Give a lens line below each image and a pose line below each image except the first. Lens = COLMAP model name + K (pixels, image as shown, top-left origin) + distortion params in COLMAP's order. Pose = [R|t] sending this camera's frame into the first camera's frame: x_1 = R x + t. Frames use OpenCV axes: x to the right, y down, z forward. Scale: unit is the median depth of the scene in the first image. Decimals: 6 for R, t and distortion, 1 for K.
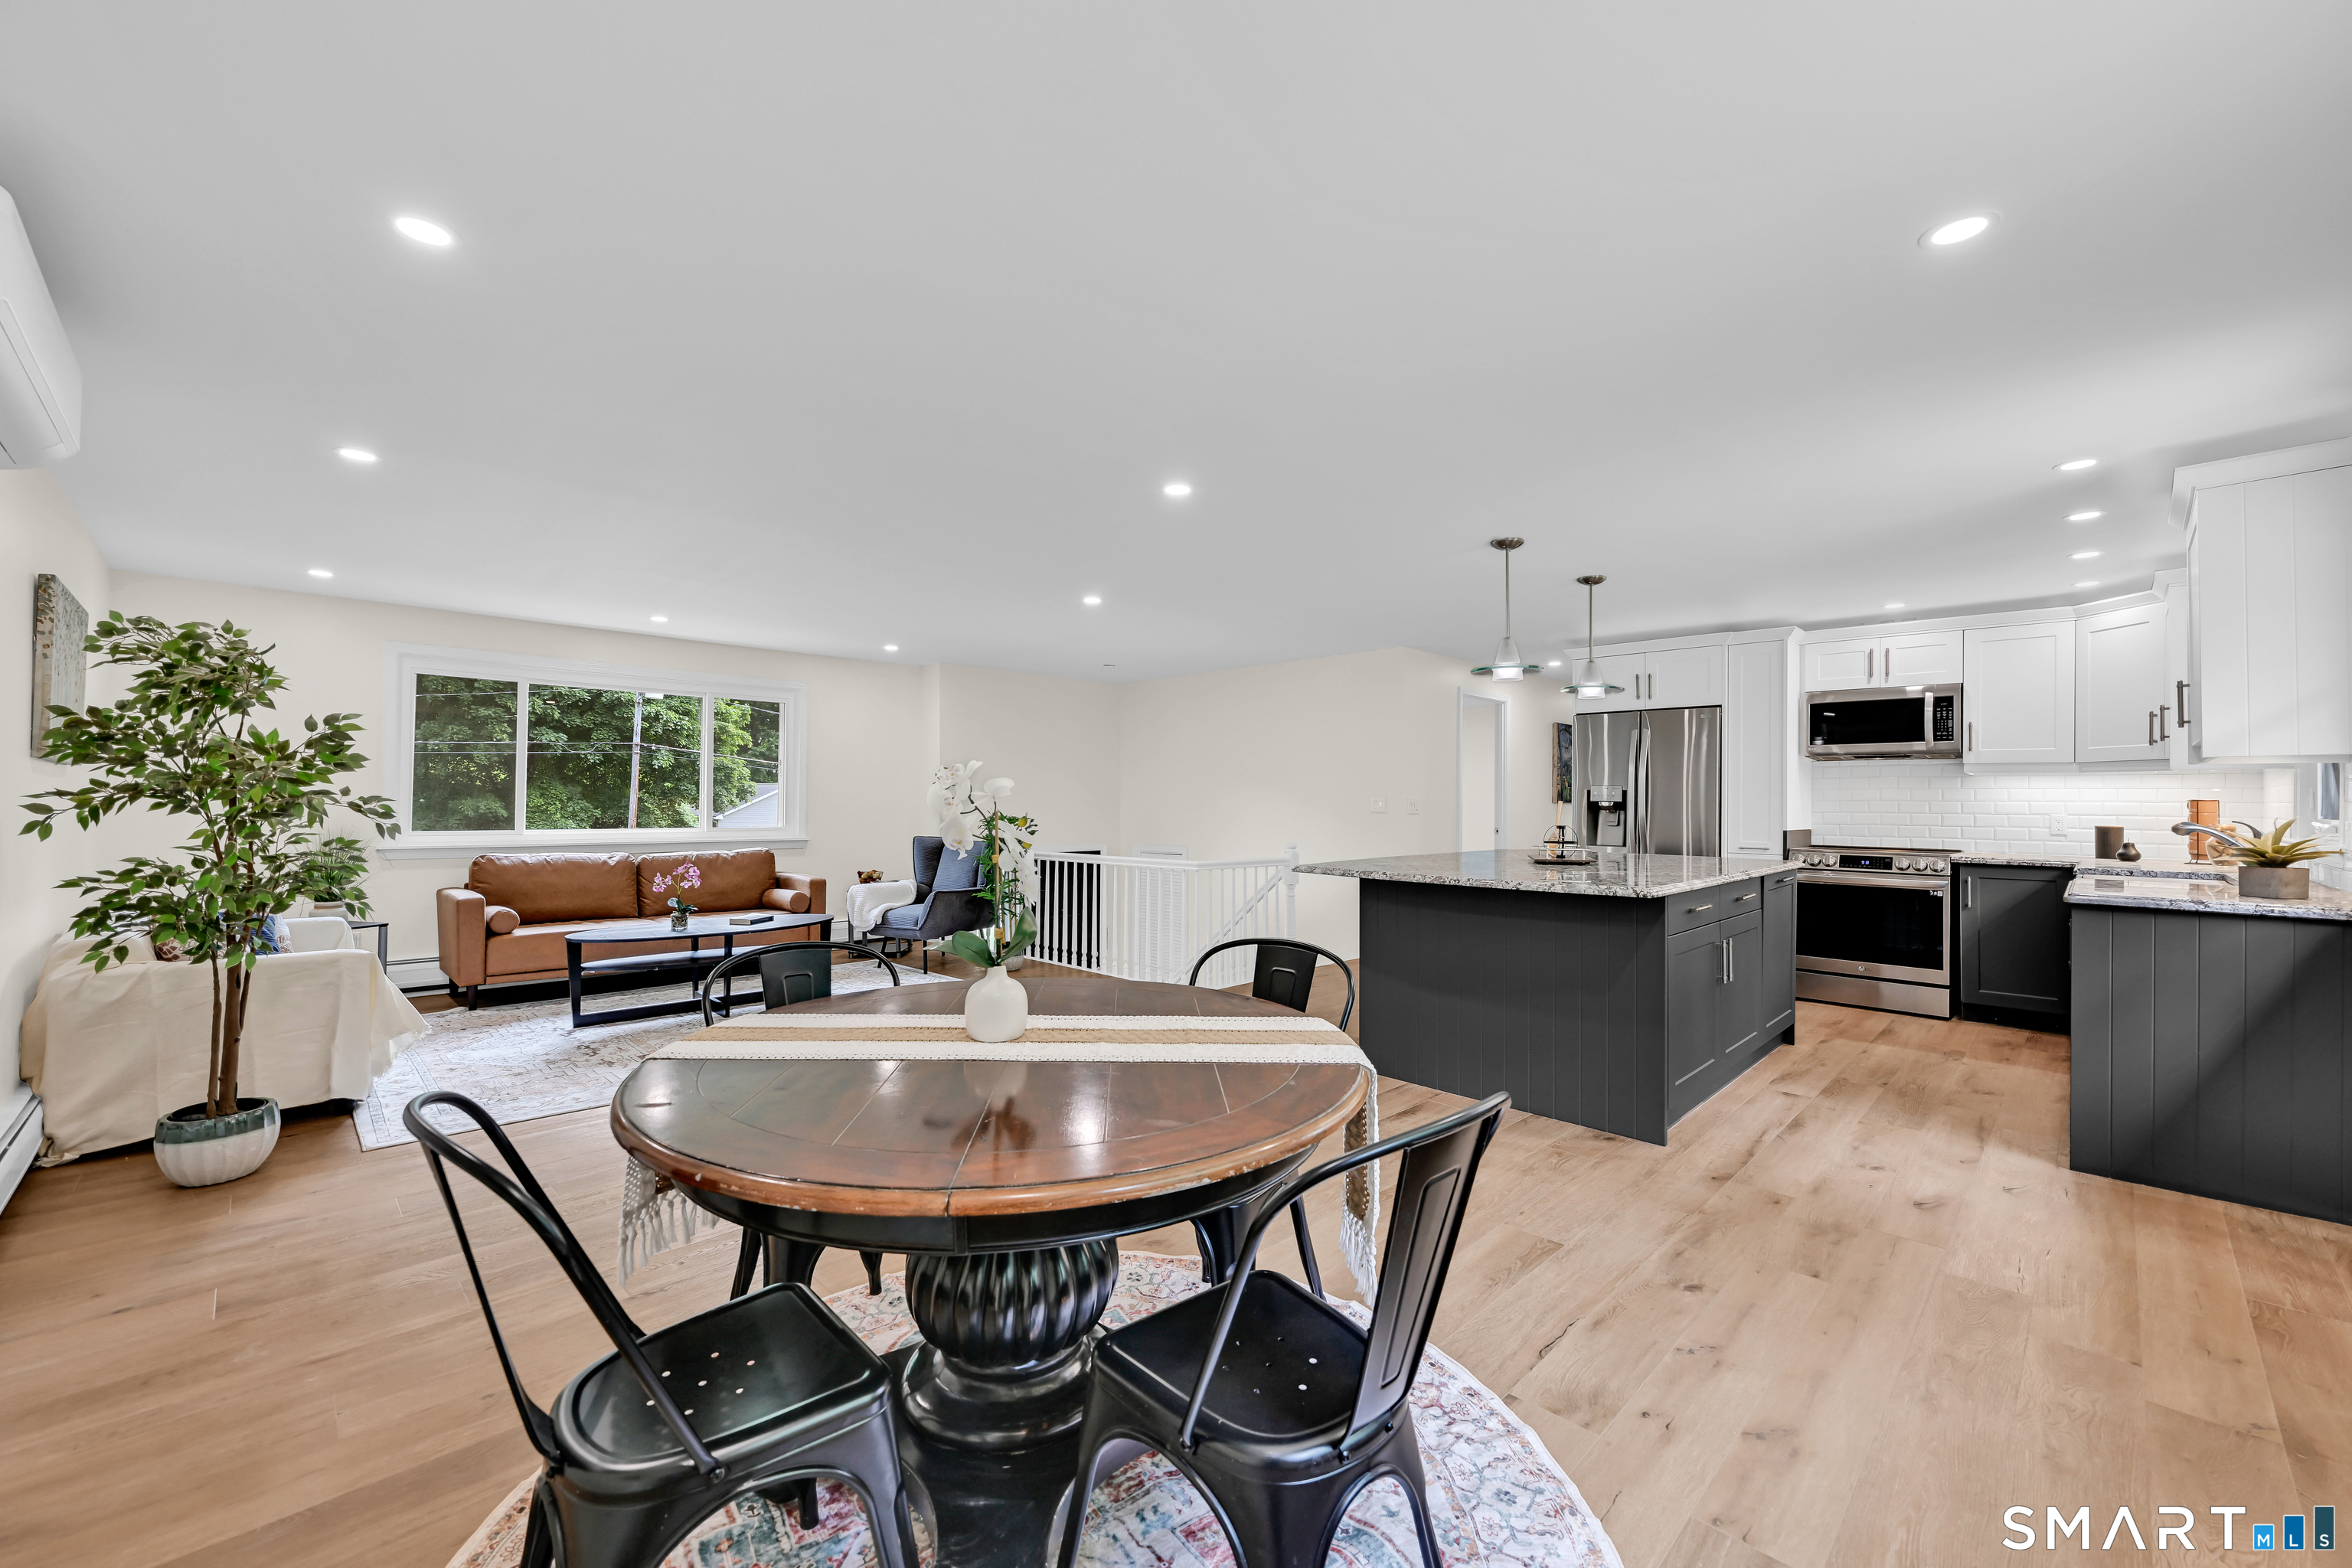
lens RADIAL K [[930.4, 0, 1184.8], [0, 930.4, 788.7], [0, 0, 1]] dist [0.000122, -0.000019]
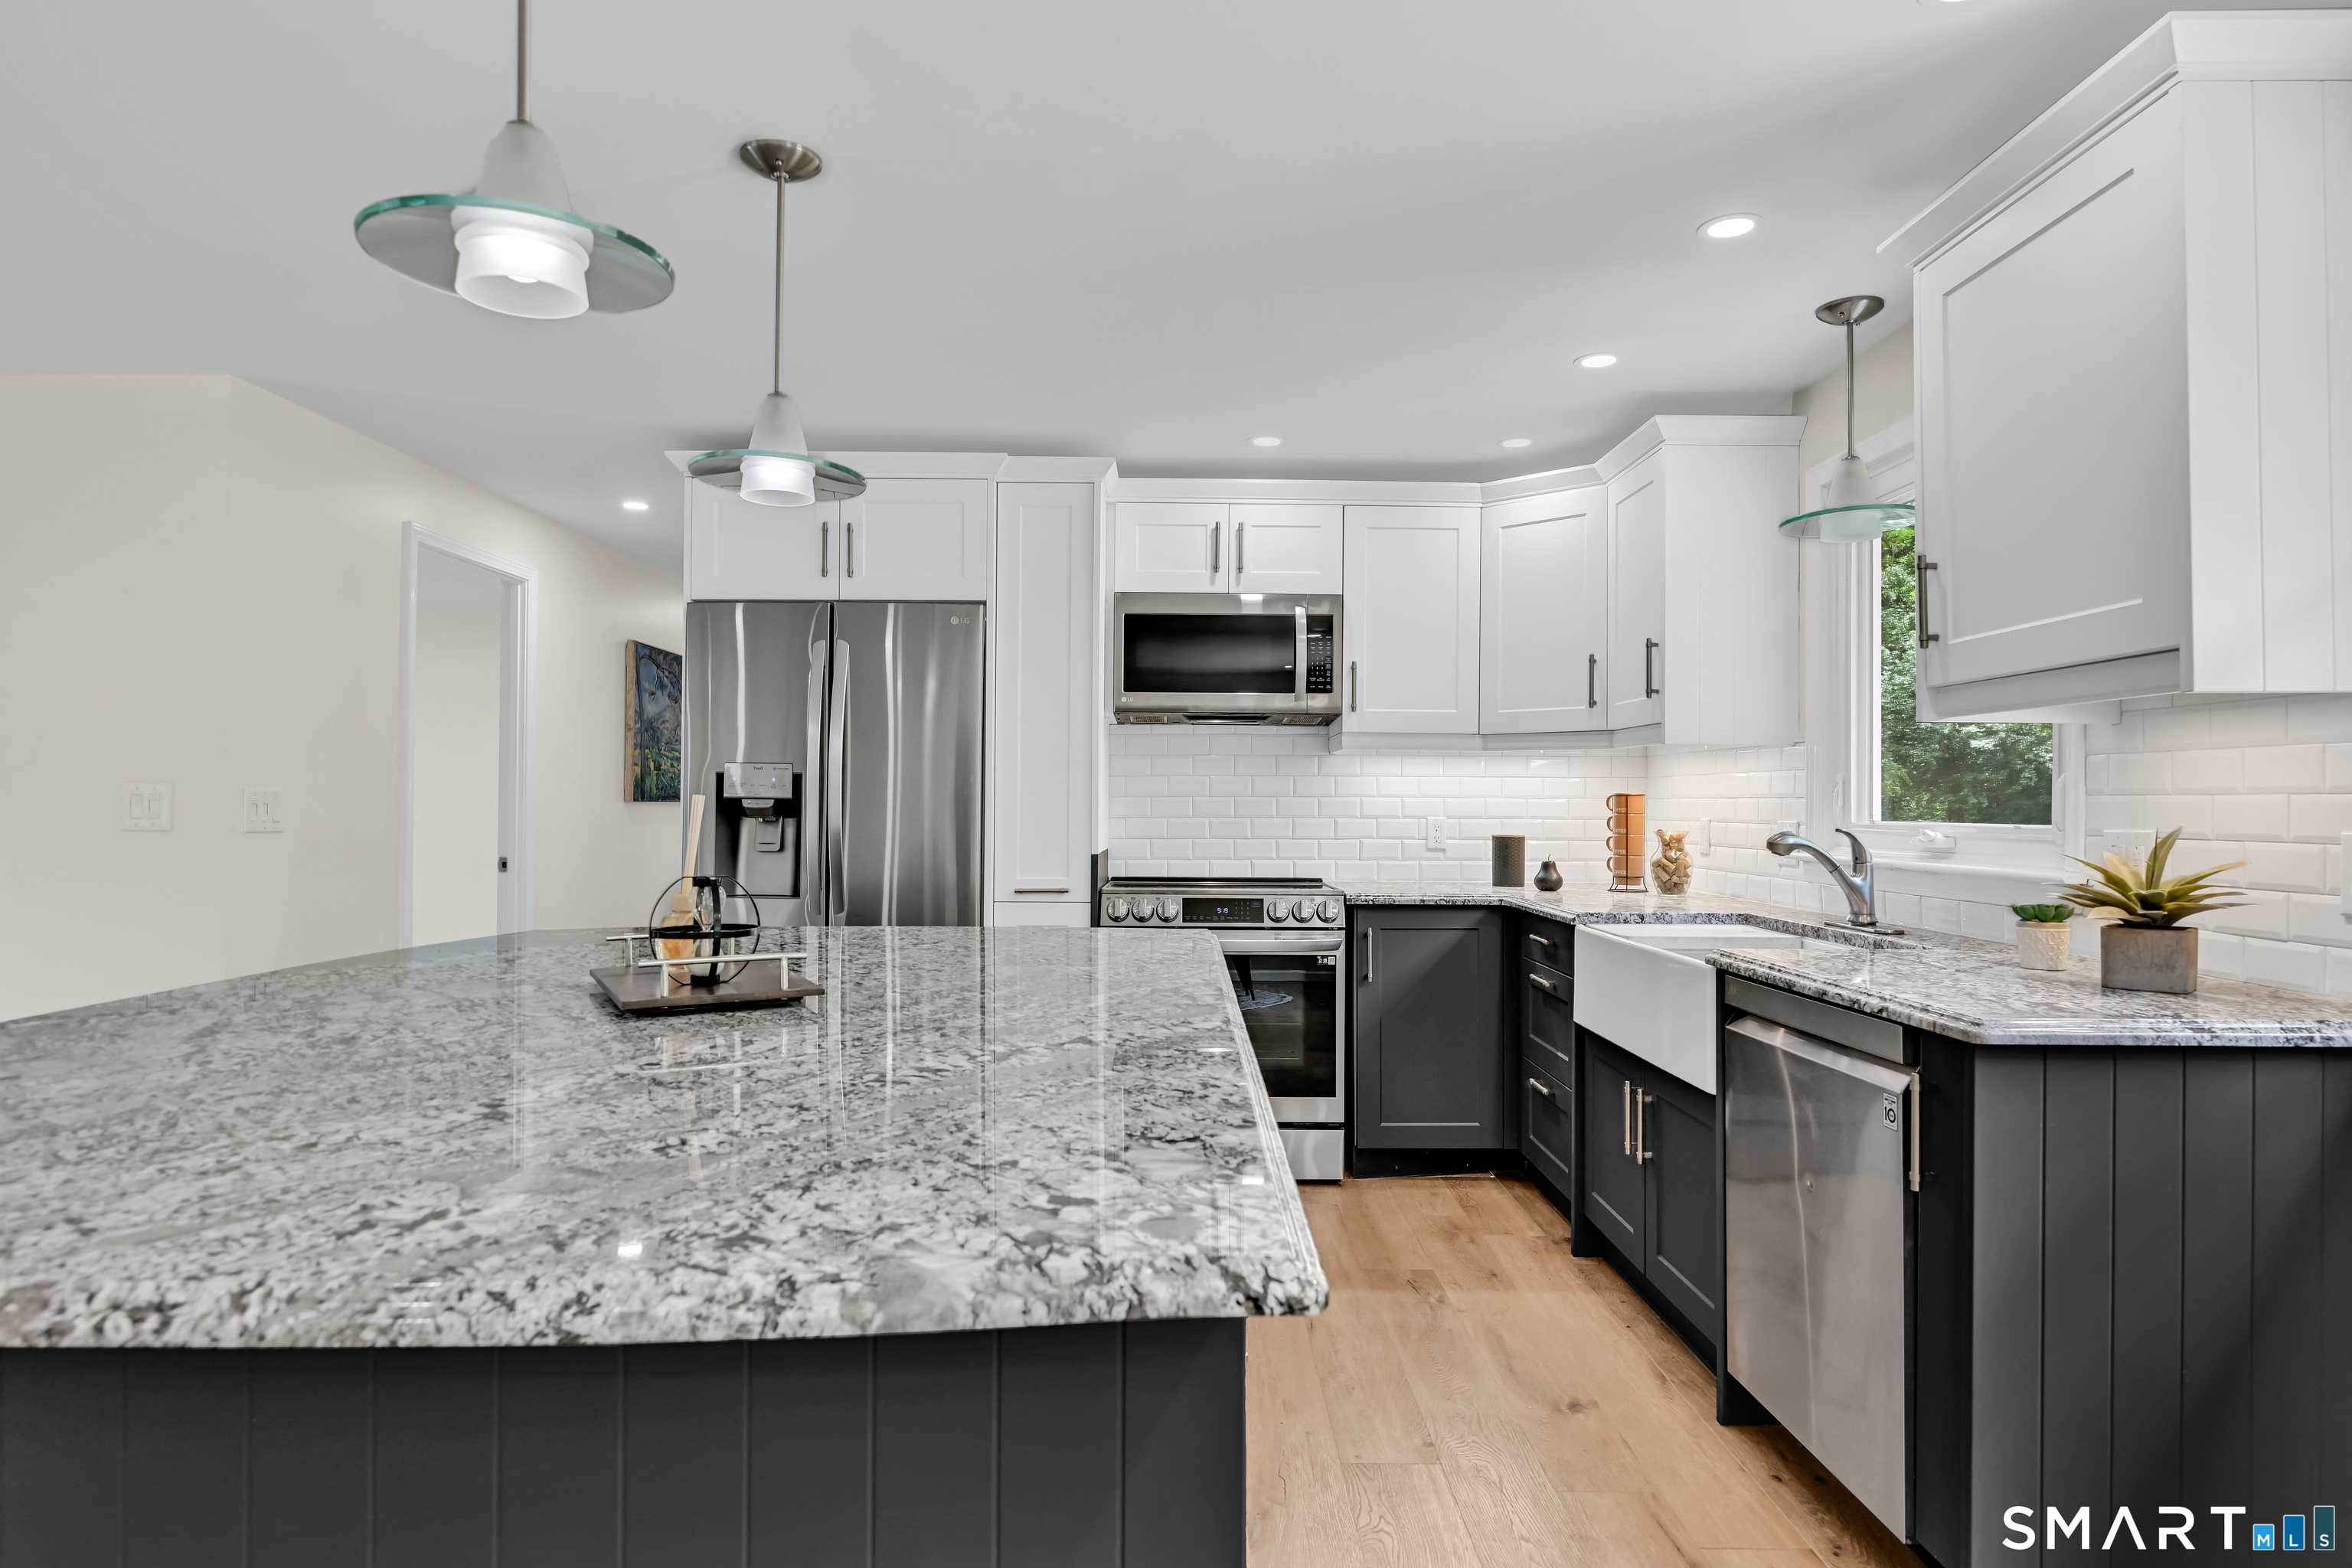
lens RADIAL K [[1314.5, 0, 1164.6], [0, 1314.5, 776.8], [0, 0, 1]] dist [0.003517, 0.001039]
pose [[0.709219, 0.010969, 0.704903, 0.172274], [-0.008087, 0.999940, -0.007423, 0.008166], [-0.704942, -0.000436, 0.709265, 0.488849]]
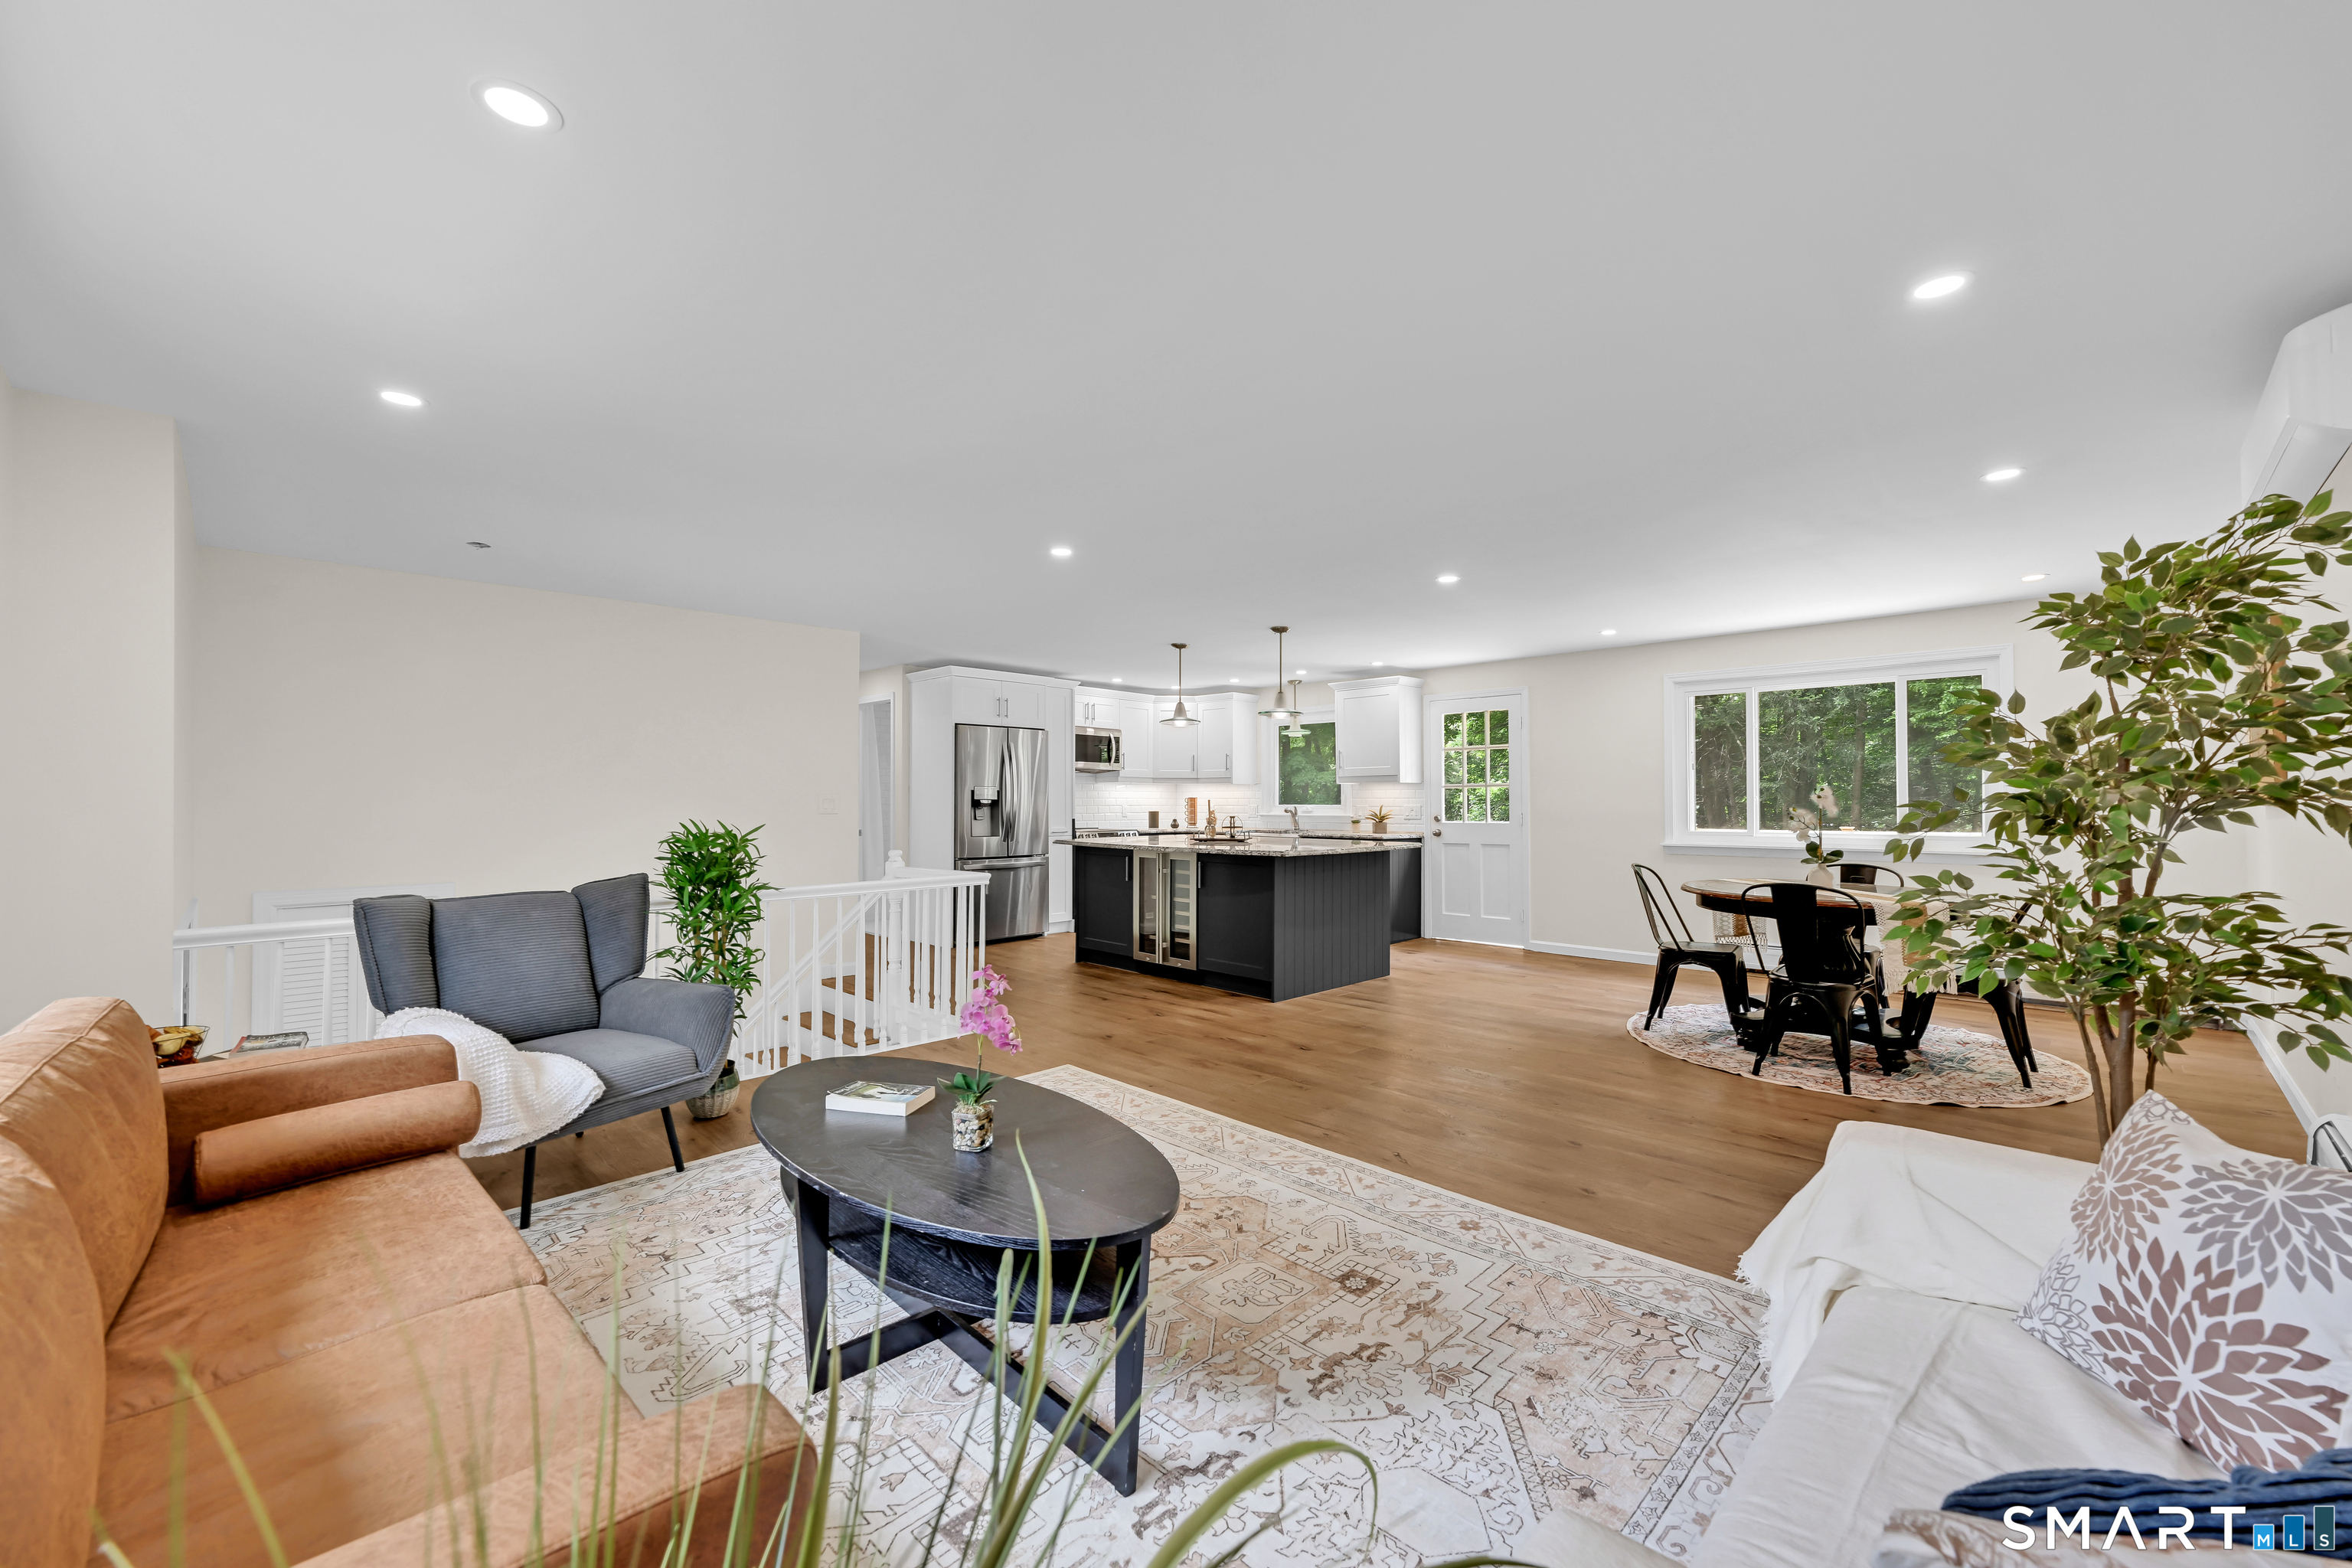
lens RADIAL K [[955.3, 0, 1180.5], [0, 955.3, 789.5], [0, 0, 1]] dist [-0.002232, -0.000104]
pose [[-0.007241, 0.006666, 0.999952, -0.941290], [-0.012193, 0.999903, -0.006754, 0.007724], [-0.999899, -0.012242, -0.007159, 0.895362]]
